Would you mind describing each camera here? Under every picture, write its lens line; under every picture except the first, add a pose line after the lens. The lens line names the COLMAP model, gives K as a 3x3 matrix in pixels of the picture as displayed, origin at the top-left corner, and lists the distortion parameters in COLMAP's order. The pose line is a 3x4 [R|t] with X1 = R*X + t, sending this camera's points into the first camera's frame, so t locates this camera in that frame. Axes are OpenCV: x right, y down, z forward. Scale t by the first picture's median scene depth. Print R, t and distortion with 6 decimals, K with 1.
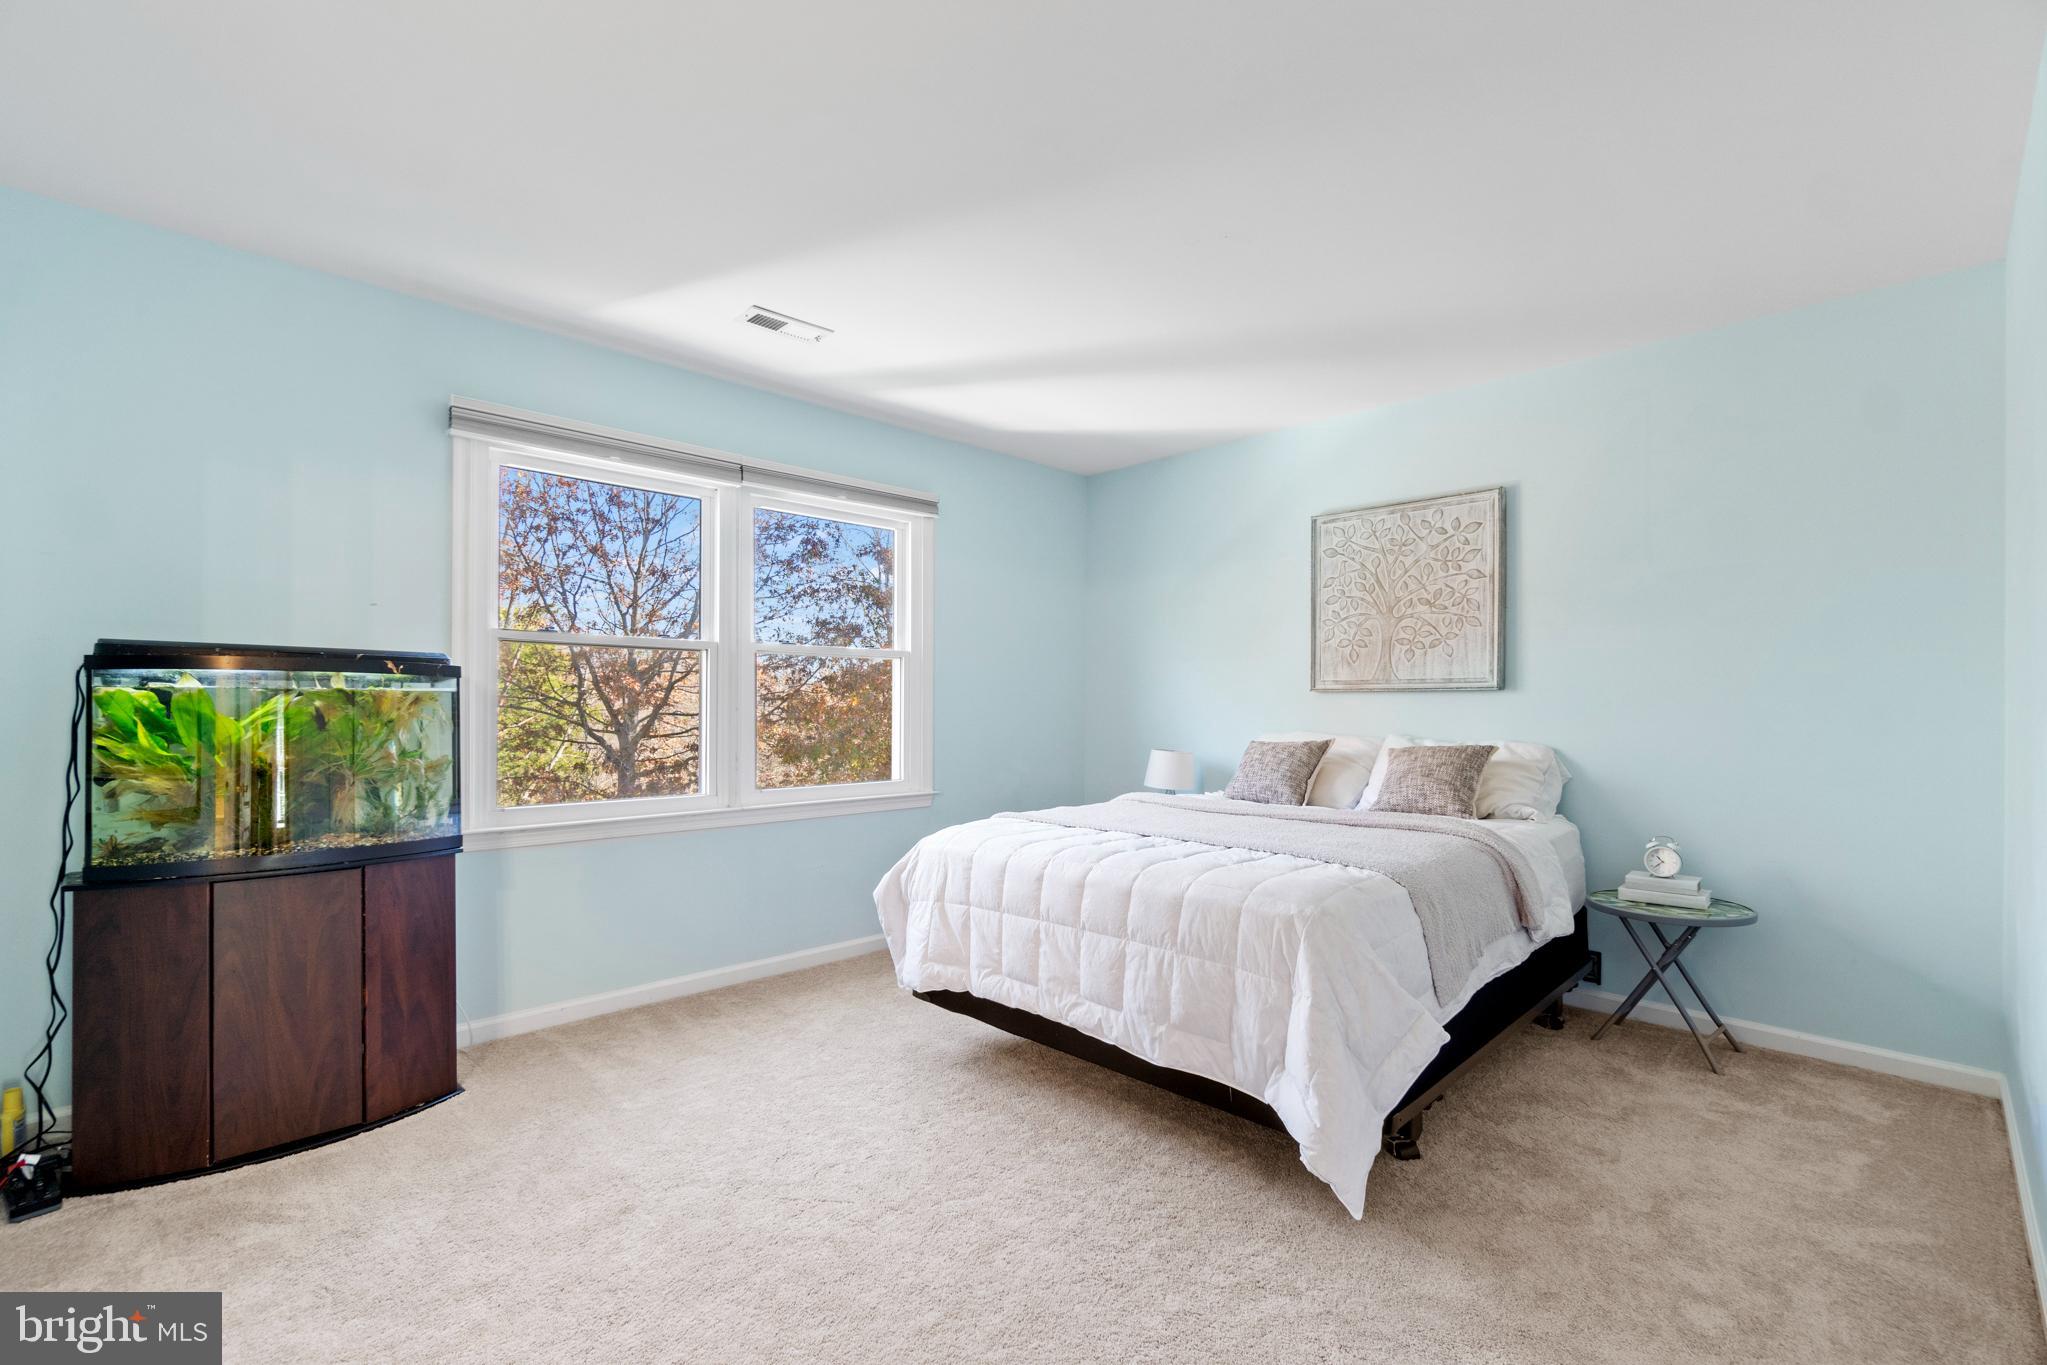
lens RADIAL K [[882.9, 0, 1030.0], [0, 882.9, 701.2], [0, 0, 1]] dist [-0.000340, 0.000048]
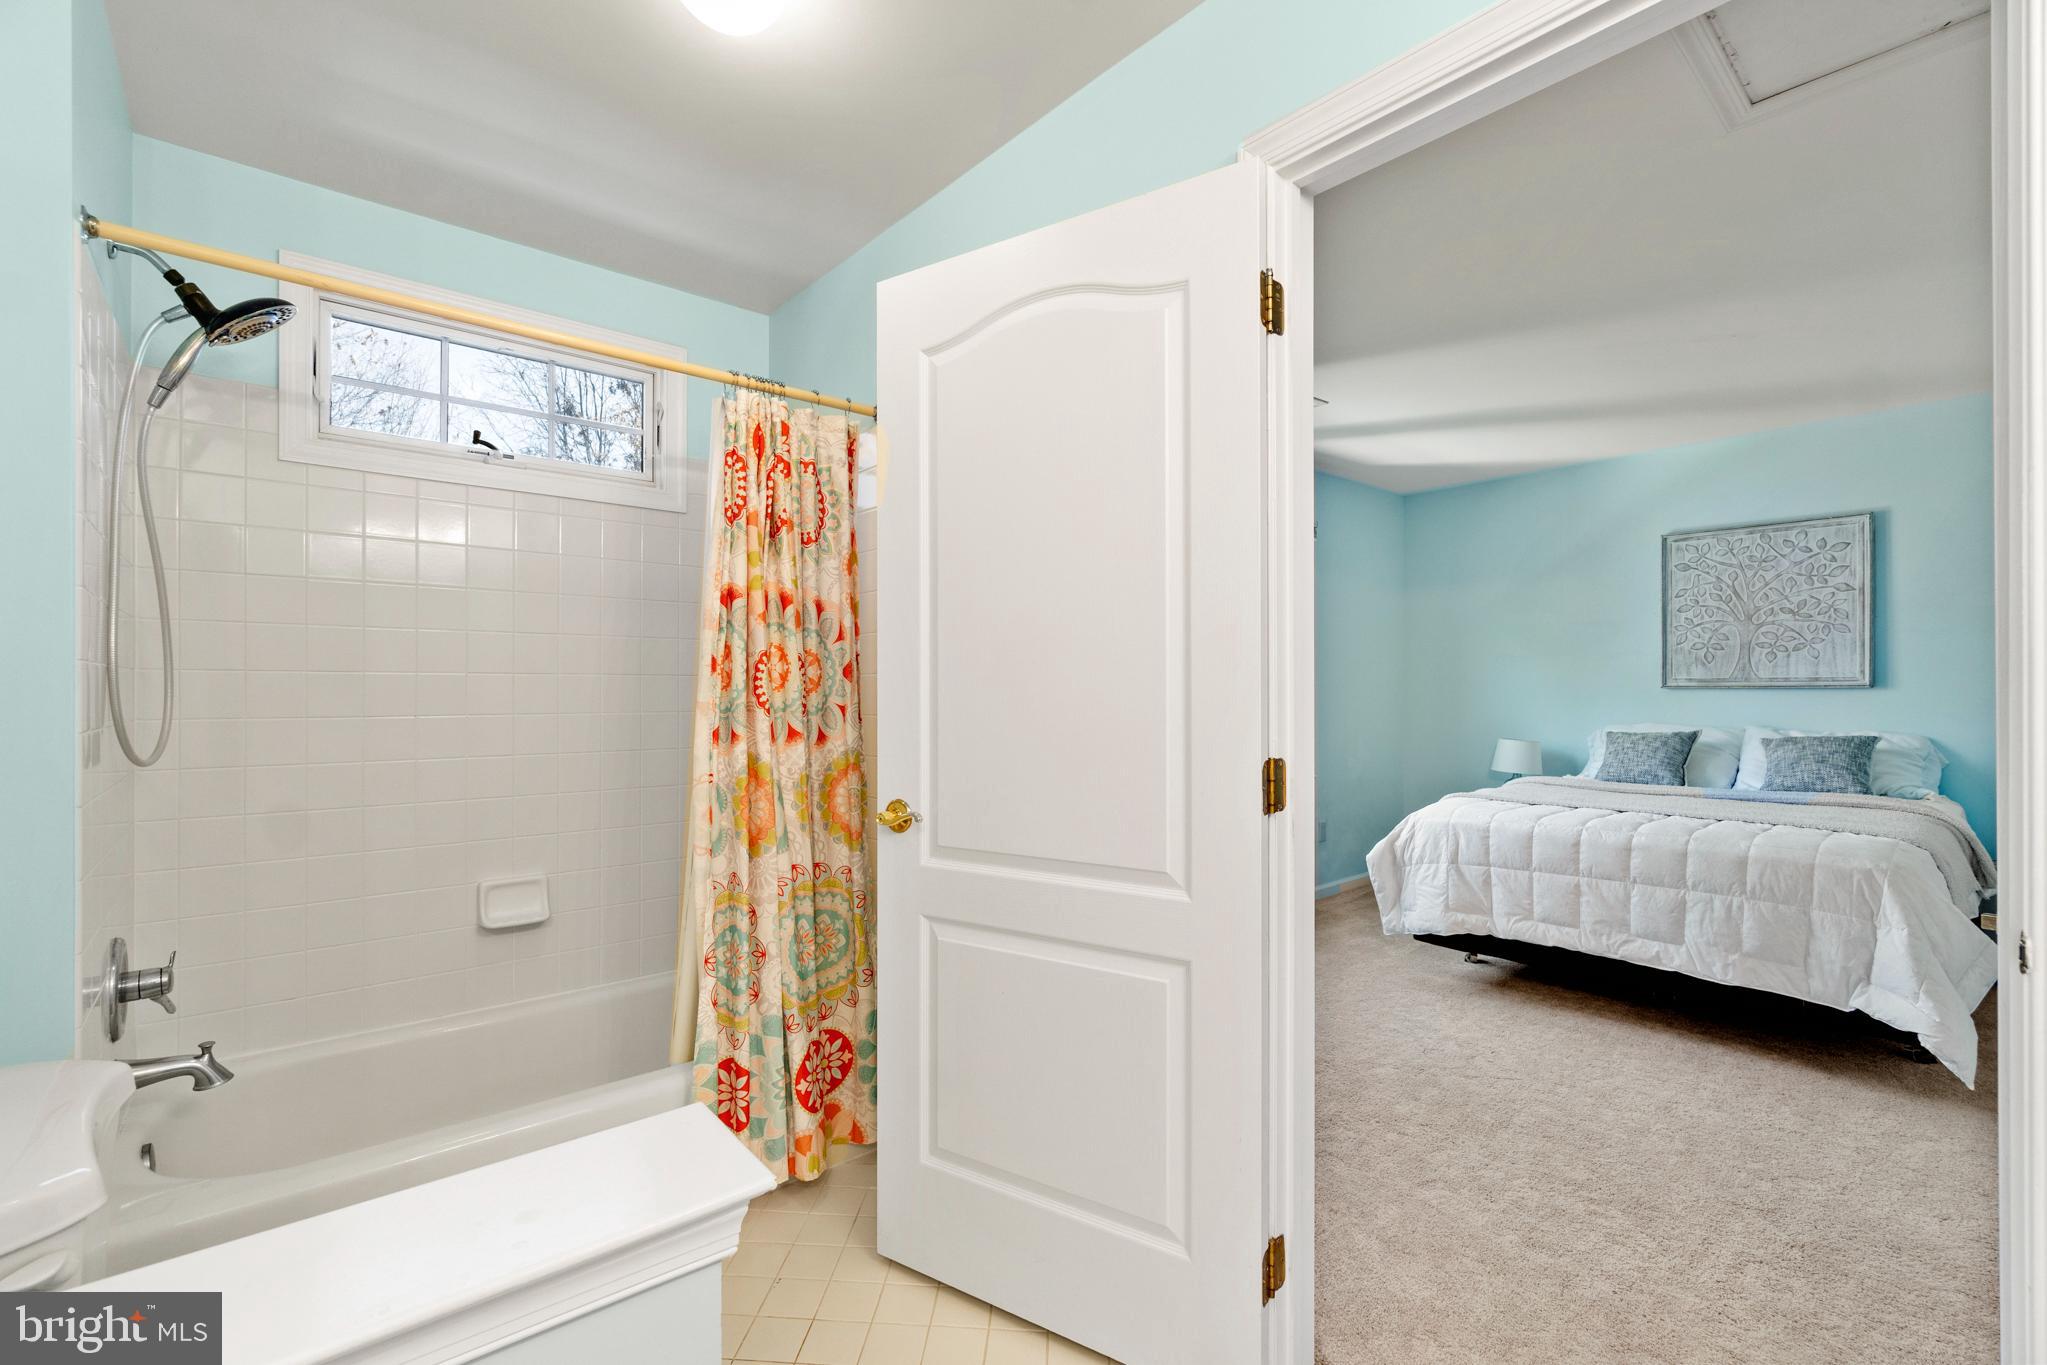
lens RADIAL K [[882.9, 0, 1023.2], [0, 882.9, 689.2], [0, 0, 1]] dist [-0.000340, 0.000048]
pose [[0.997930, -0.007185, -0.063912, -0.538923], [0.007417, 0.999967, 0.003388, -0.024312], [0.063886, -0.003855, 0.997950, -0.243134]]
